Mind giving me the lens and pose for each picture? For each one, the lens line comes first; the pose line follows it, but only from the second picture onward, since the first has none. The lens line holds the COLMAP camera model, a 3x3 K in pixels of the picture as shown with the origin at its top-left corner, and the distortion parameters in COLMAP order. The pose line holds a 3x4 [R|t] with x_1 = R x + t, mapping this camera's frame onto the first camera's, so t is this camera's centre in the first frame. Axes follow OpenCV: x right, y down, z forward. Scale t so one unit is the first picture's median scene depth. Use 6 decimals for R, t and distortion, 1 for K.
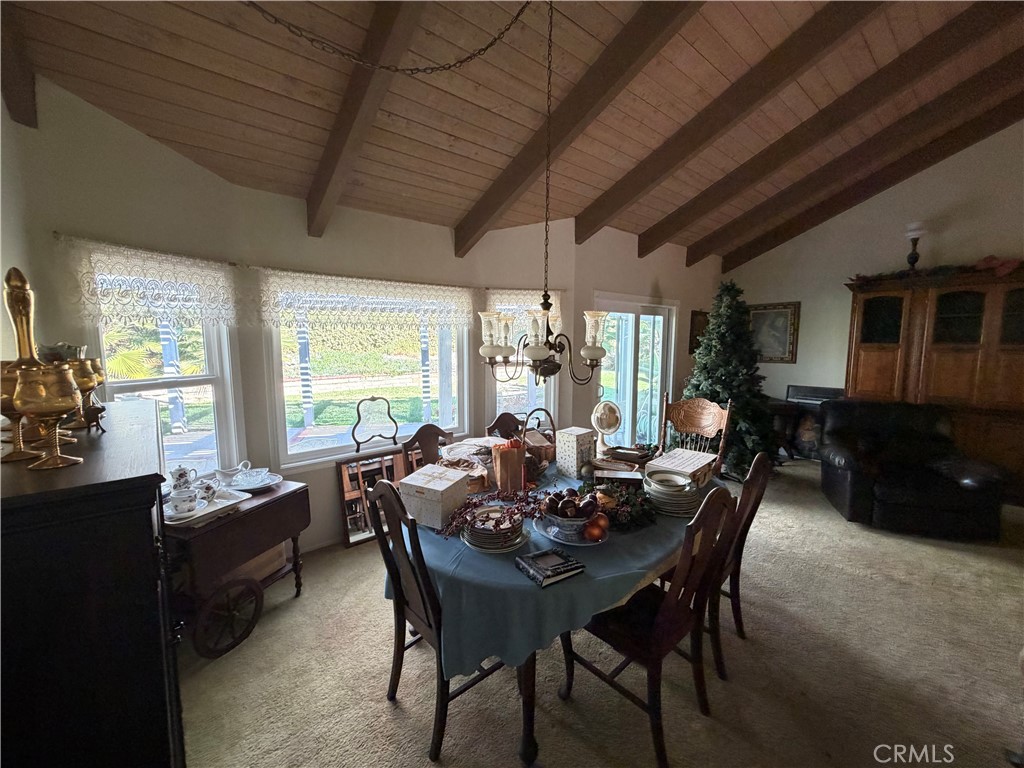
lens RADIAL K [[408.8, 0, 509.1], [0, 408.8, 384.0], [0, 0, 1]] dist [-0.001180, 0.000954]
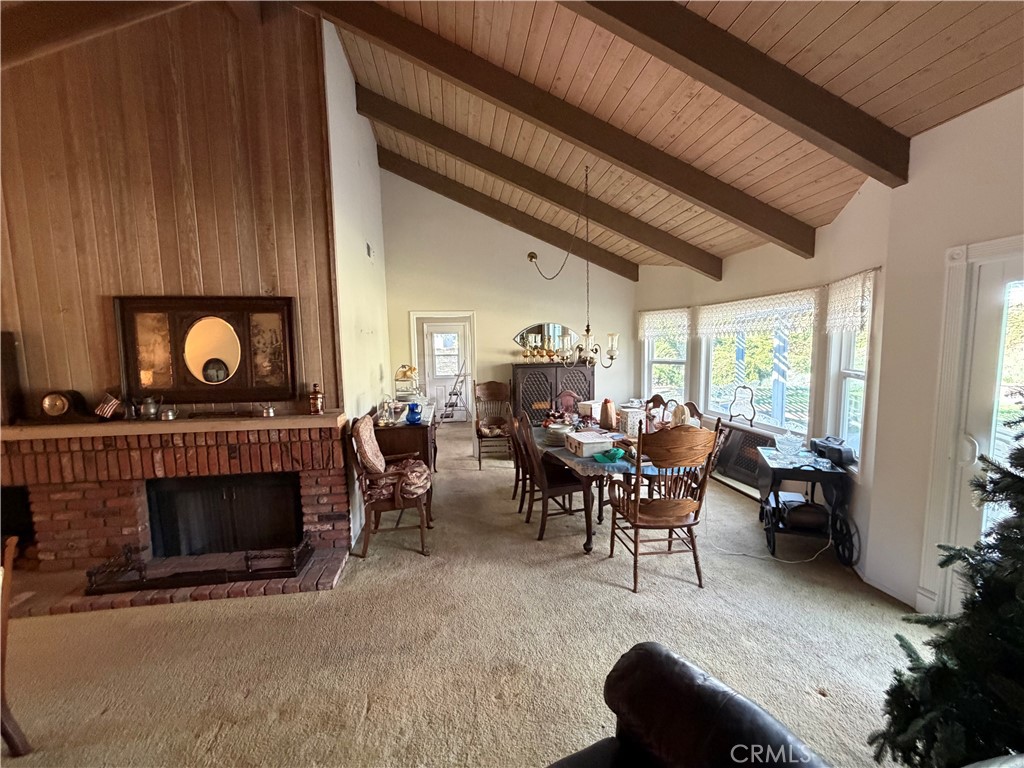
lens RADIAL K [[408.8, 0, 512.0], [0, 408.8, 383.2], [0, 0, 1]] dist [-0.001180, 0.000954]
pose [[-0.520490, 0.091666, -0.848933, 1.404055], [-0.075187, 0.985439, 0.152504, -0.145775], [0.850551, 0.143205, -0.506019, 1.191086]]
